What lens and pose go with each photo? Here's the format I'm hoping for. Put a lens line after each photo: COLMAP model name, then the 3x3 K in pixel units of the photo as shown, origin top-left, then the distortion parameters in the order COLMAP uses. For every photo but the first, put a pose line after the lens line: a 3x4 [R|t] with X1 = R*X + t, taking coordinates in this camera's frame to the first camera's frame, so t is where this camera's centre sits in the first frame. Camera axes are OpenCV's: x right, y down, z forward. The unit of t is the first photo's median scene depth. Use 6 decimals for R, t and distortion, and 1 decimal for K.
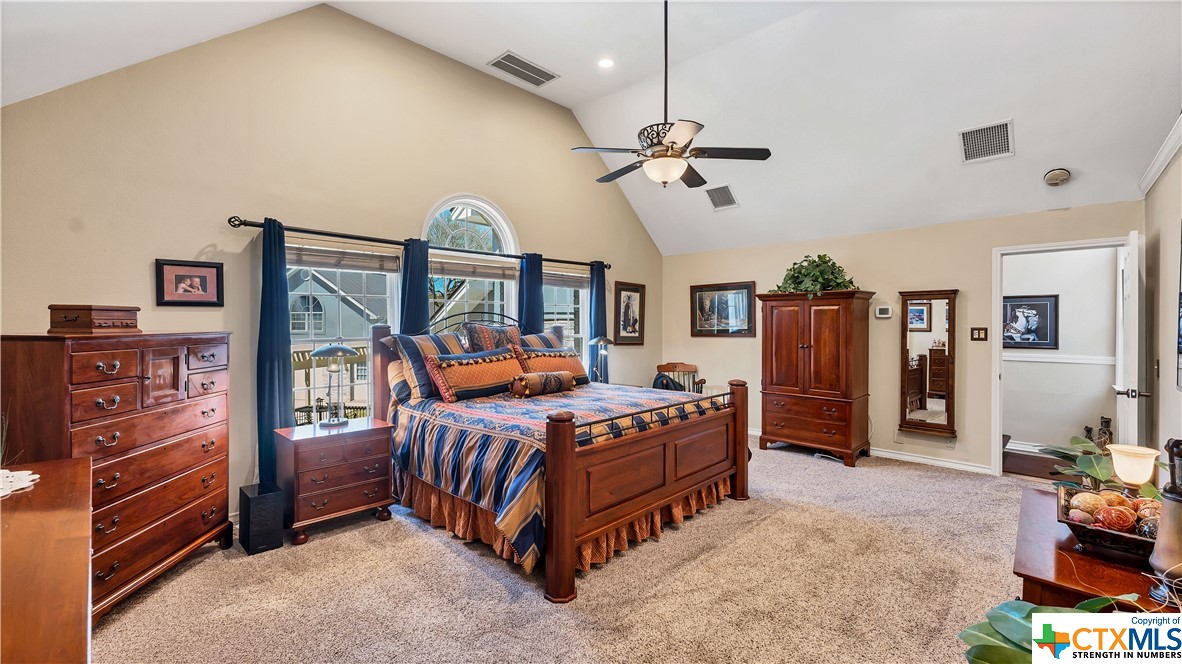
lens RADIAL K [[483.5, 0, 596.0], [0, 483.5, 329.2], [0, 0, 1]] dist [-0.000364, -0.000063]
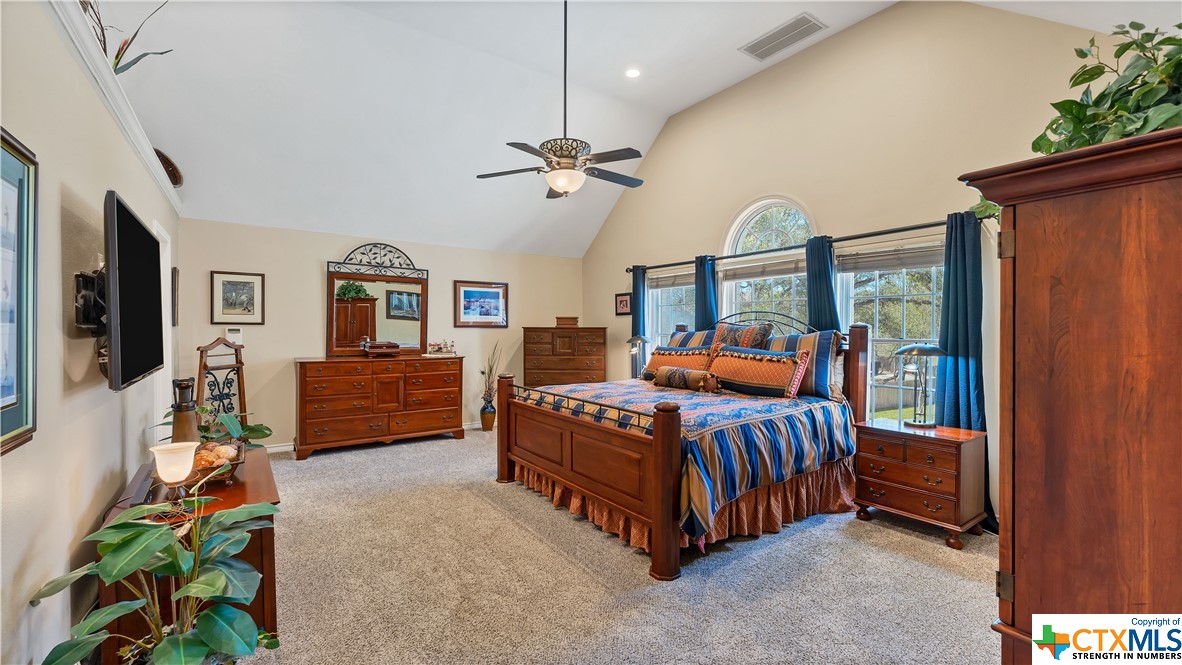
lens RADIAL K [[483.5, 0, 596.0], [0, 483.5, 329.7], [0, 0, 1]] dist [-0.000364, -0.000063]
pose [[-0.185013, 0.011322, -0.982671, 1.023162], [-0.006193, 0.999900, 0.012687, -0.007624], [0.982717, 0.008433, -0.184924, 1.064073]]
